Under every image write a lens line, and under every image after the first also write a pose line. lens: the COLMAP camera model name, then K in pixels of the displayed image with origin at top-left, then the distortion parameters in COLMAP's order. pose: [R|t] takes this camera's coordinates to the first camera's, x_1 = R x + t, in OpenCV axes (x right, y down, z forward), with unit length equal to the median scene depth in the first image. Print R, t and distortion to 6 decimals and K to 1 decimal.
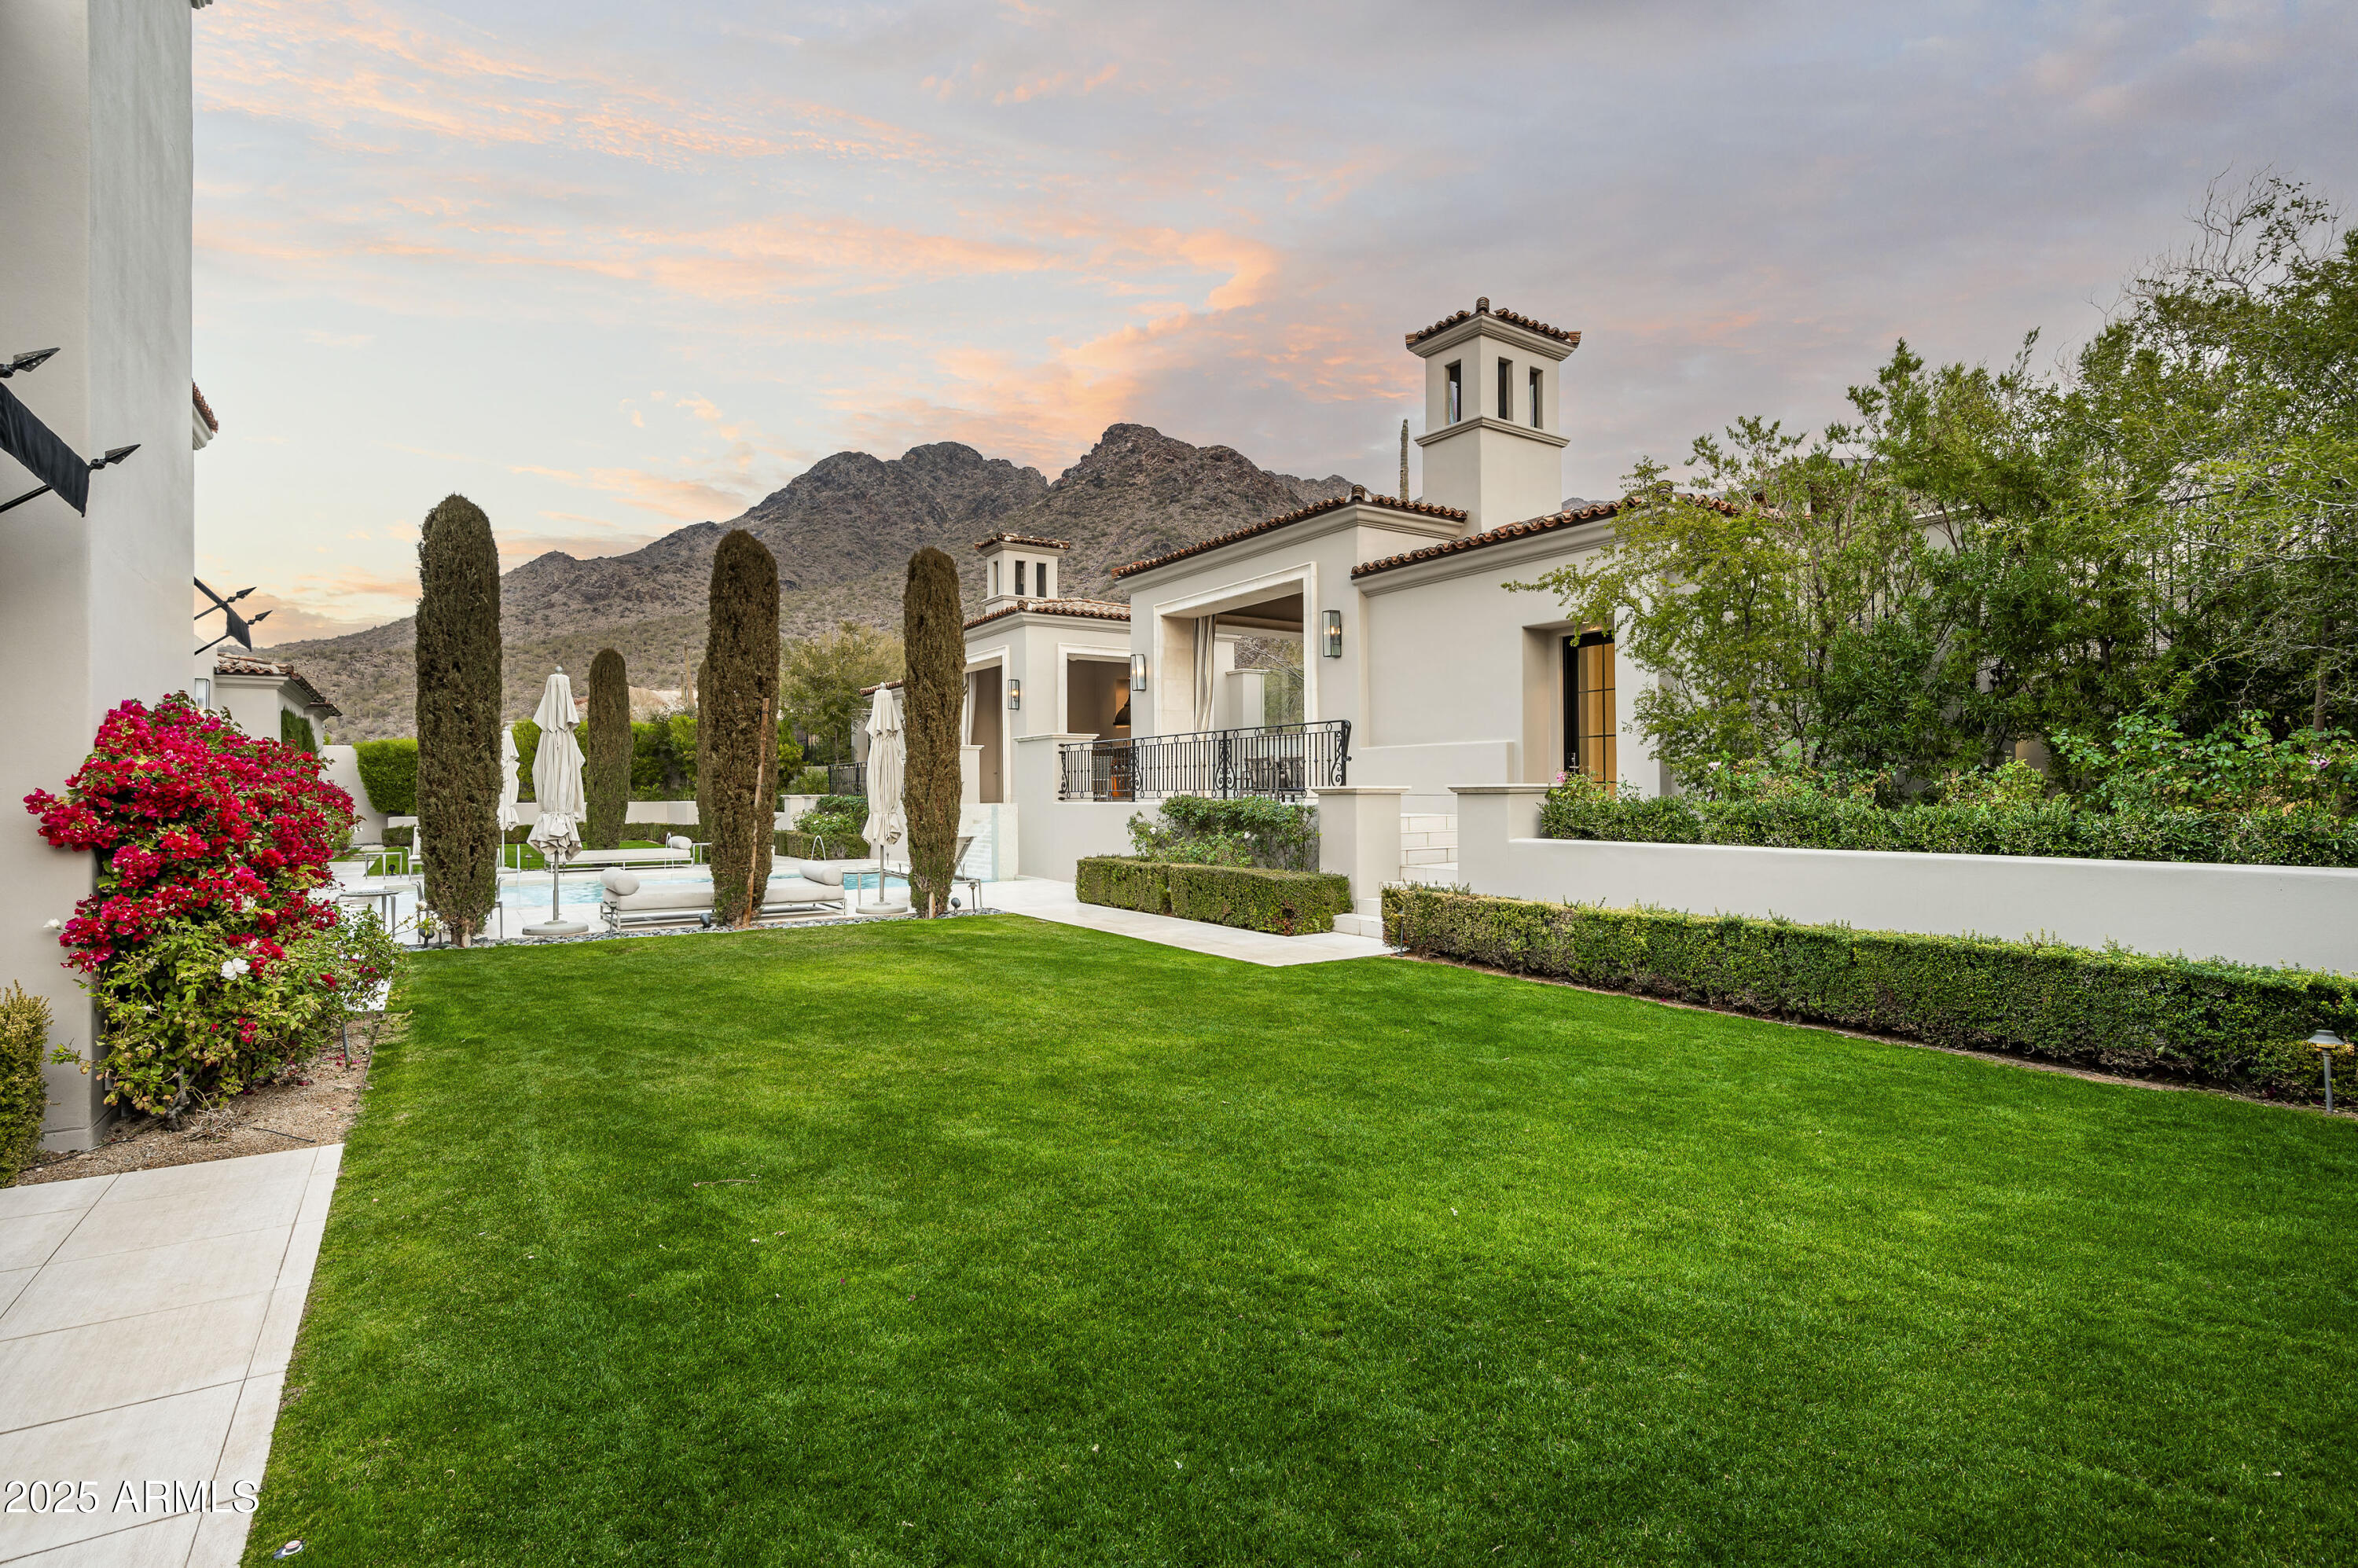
lens RADIAL K [[1146.4, 0, 1179.0], [0, 1146.4, 784.0], [0, 0, 1]] dist [0.000667, 0.000497]
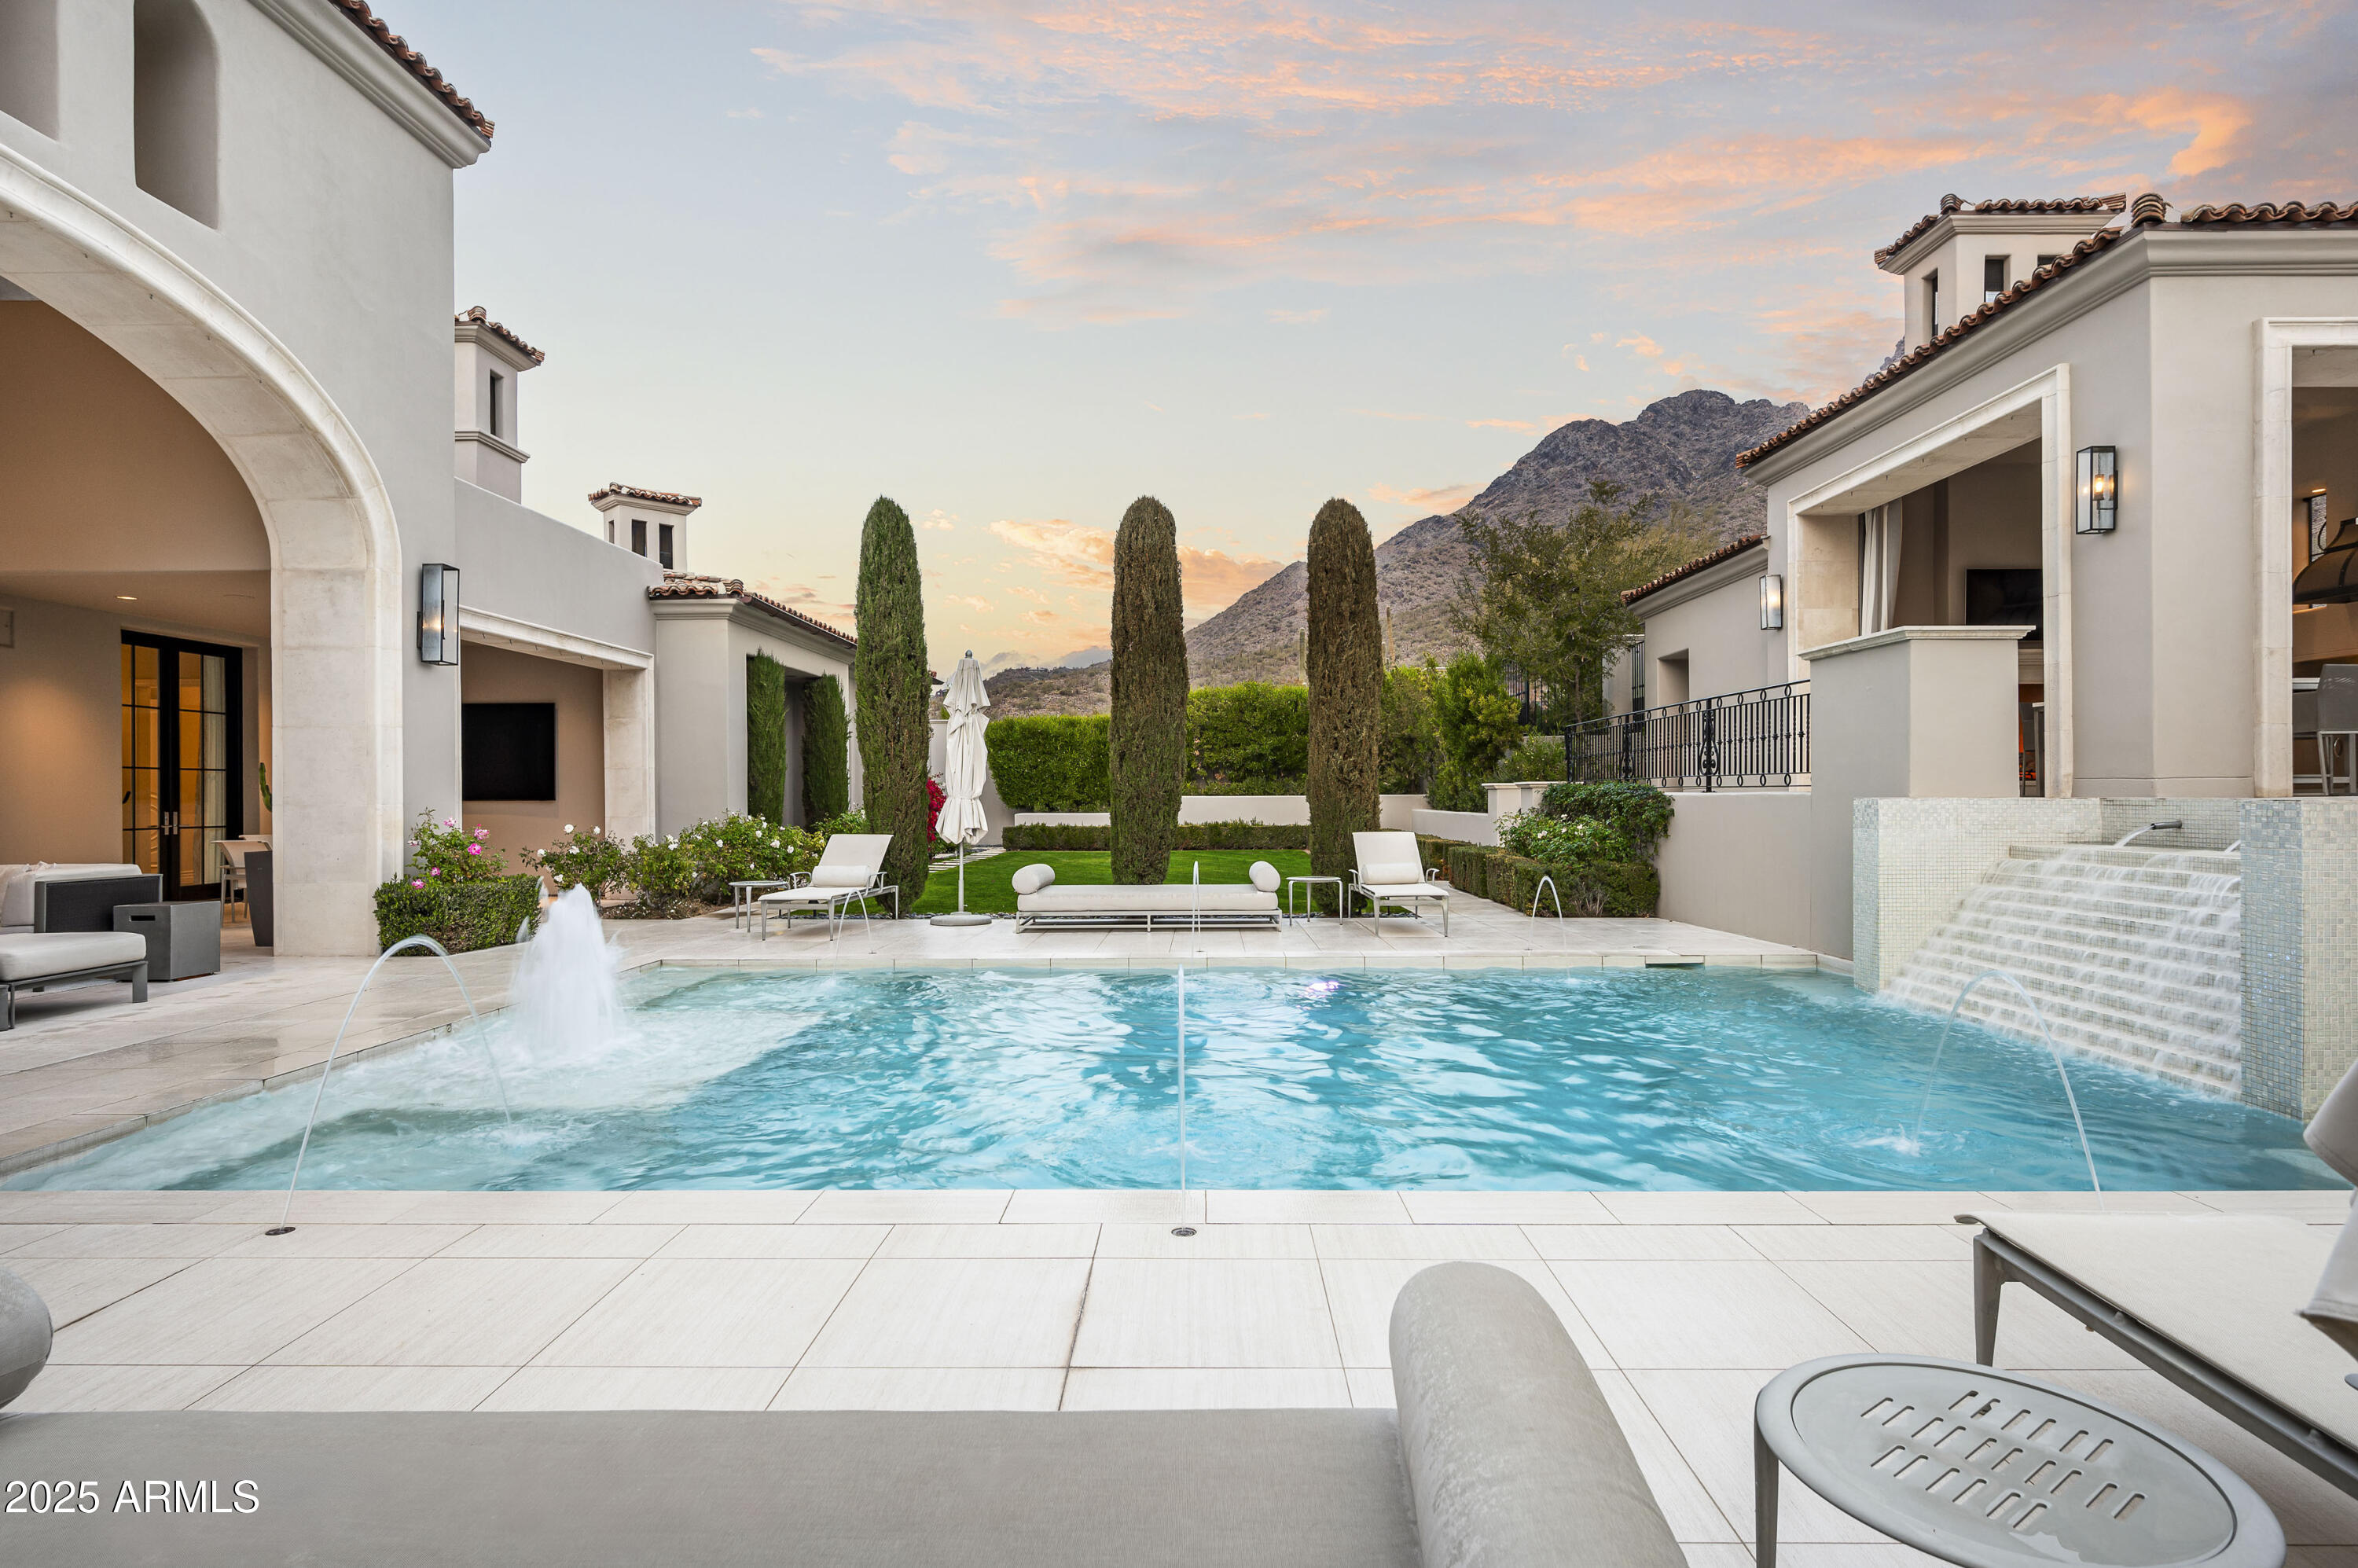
lens RADIAL K [[1214.5, 0, 1182.6], [0, 1214.5, 795.4], [0, 0, 1]] dist [-0.002928, -0.000109]
pose [[0.827990, 0.002832, -0.560735, -0.252871], [0.004091, 0.999930, 0.011092, 0.016394], [0.560728, -0.011478, 0.827921, 0.801864]]
